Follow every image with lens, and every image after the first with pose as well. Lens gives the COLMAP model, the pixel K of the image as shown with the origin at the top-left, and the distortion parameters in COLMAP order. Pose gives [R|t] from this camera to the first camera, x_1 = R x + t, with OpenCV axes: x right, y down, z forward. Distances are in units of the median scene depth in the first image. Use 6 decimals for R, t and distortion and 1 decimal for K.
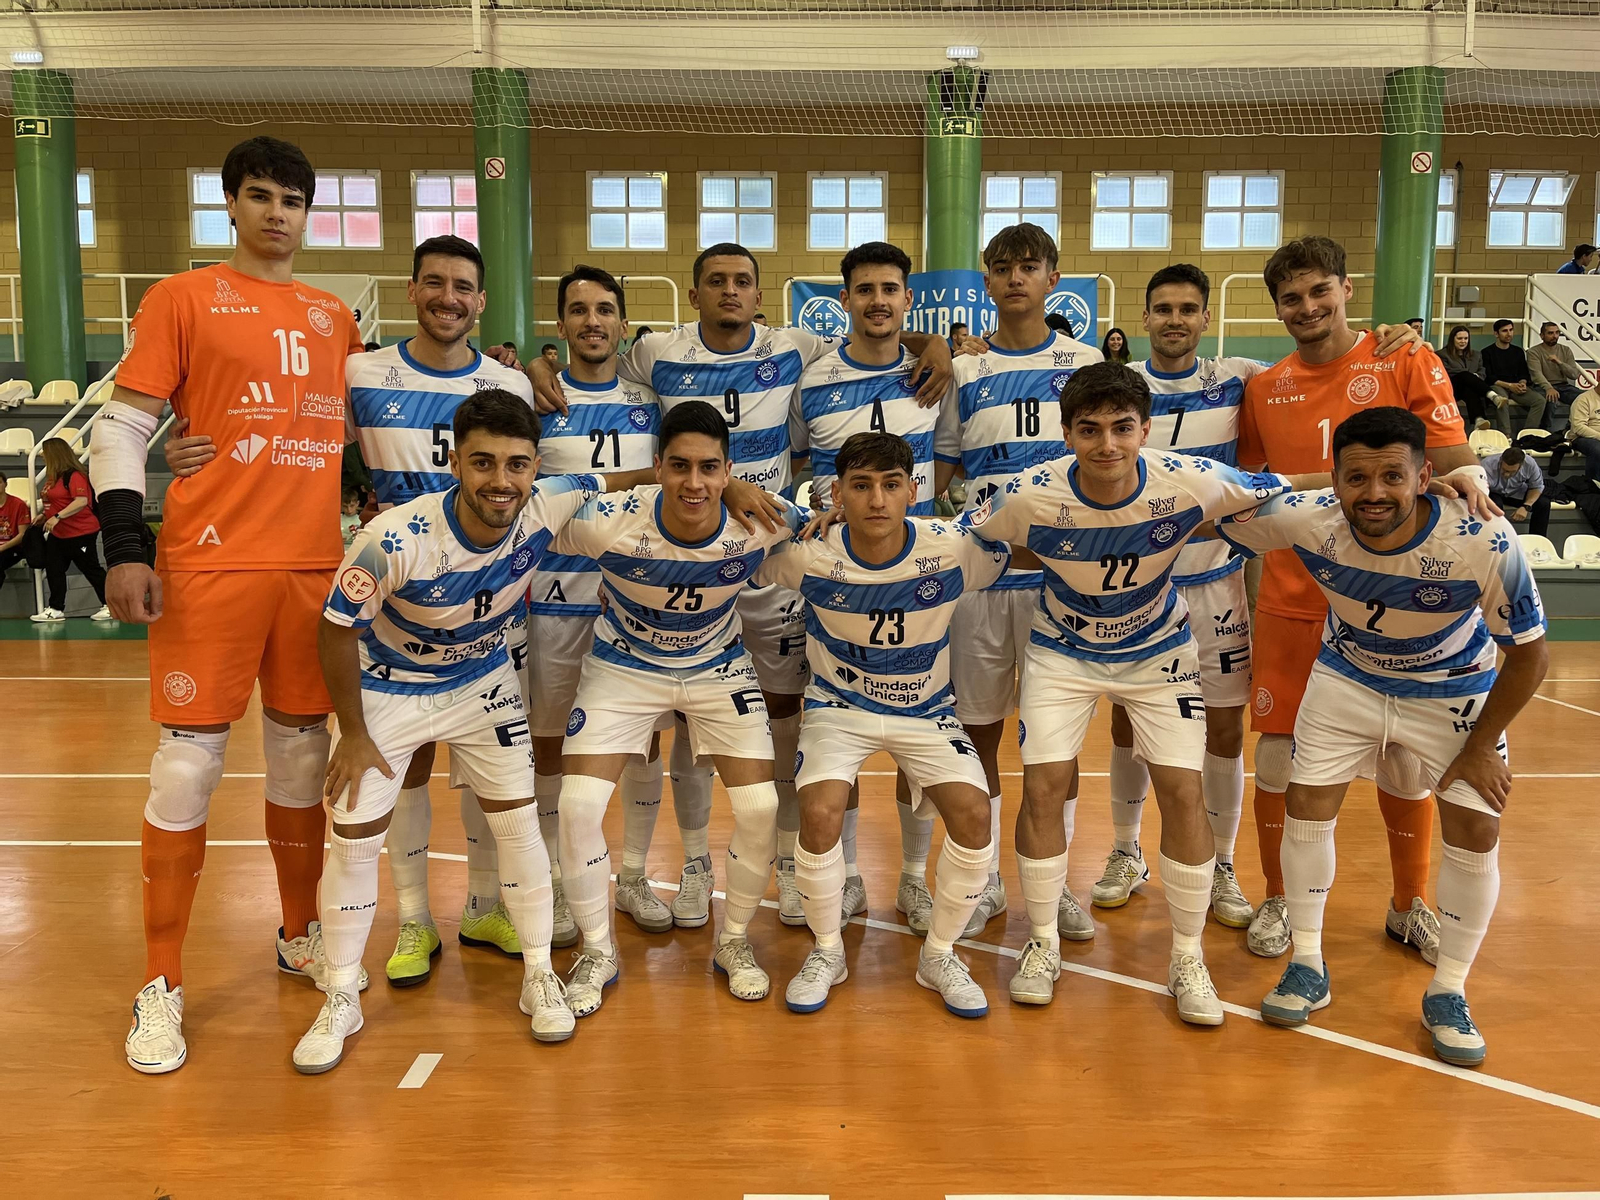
lens RADIAL K [[1213.5, 0, 800.0], [0, 1213.5, 600.0], [0, 0, 1]] dist [-0.007537, -0.009328]
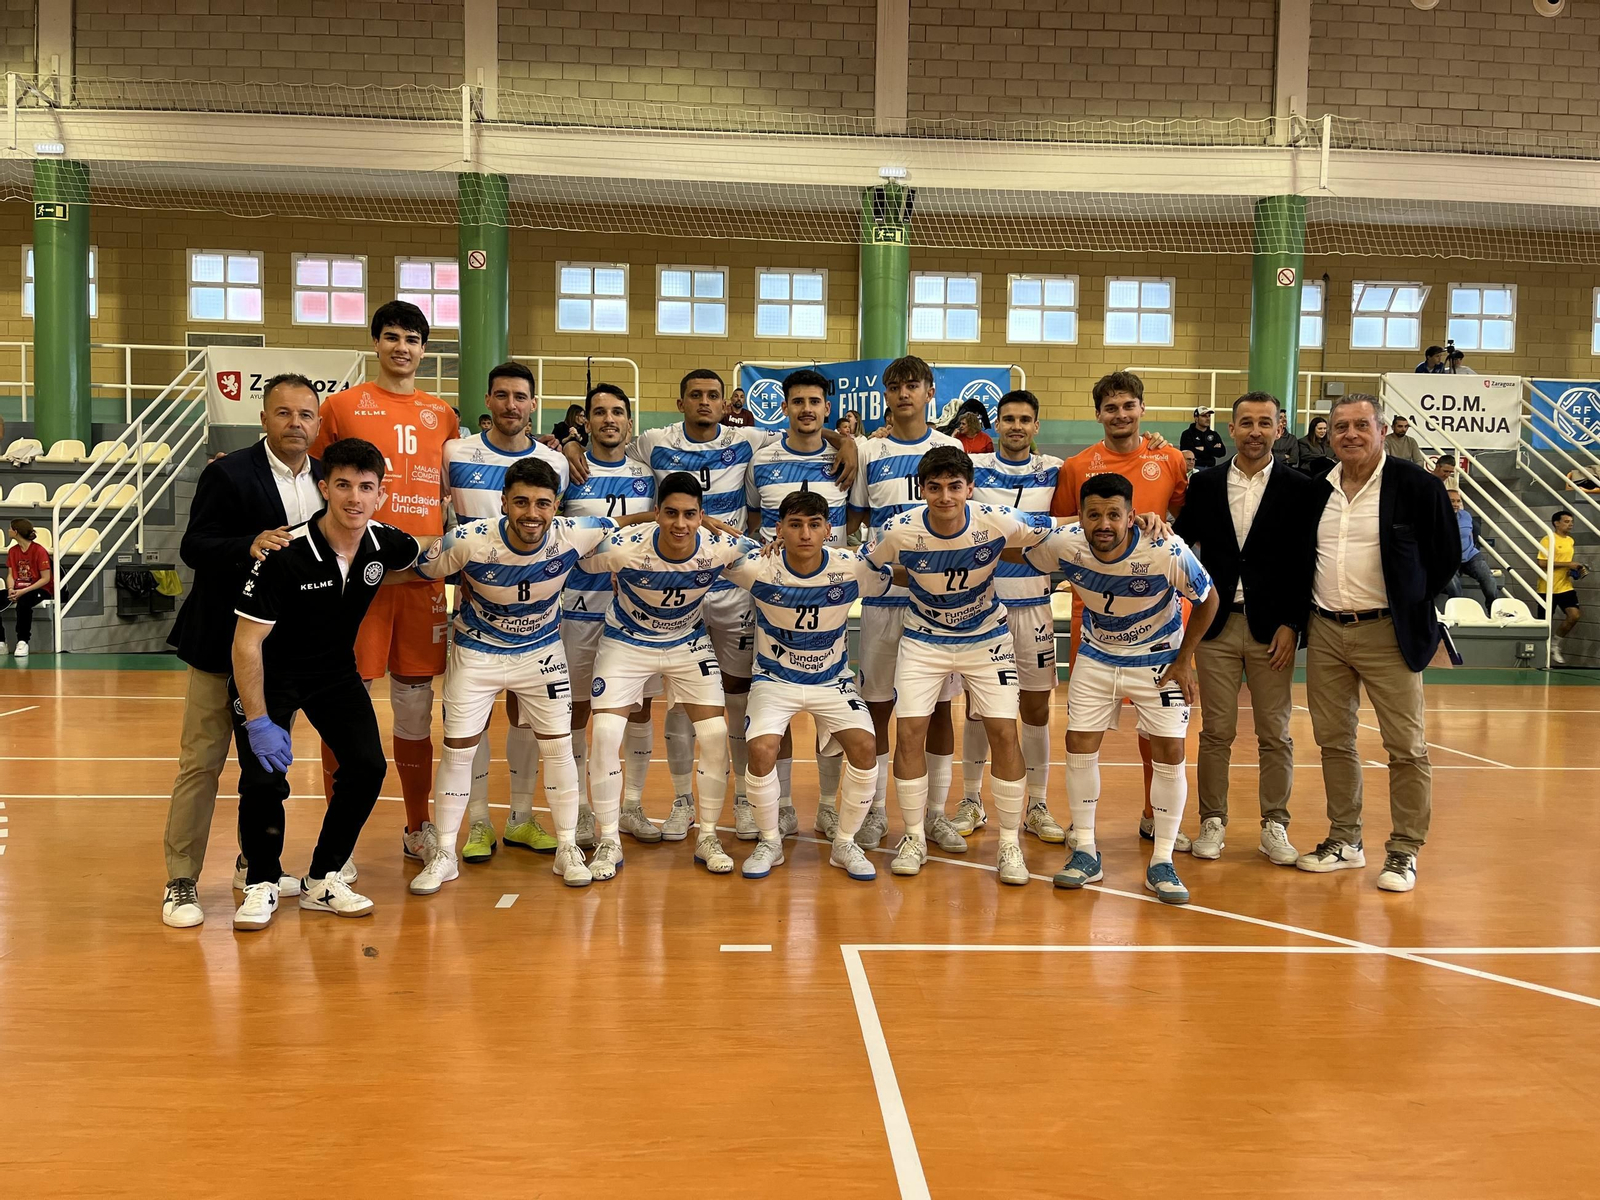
lens RADIAL K [[1213.5, 0, 800.0], [0, 1213.5, 600.0], [0, 0, 1]] dist [-0.007537, -0.009328]
pose [[0.998781, 0.013094, 0.047602, -0.002961], [-0.010434, 0.998393, -0.055706, 0.017478], [-0.048255, 0.055141, 0.997312, -0.119818]]
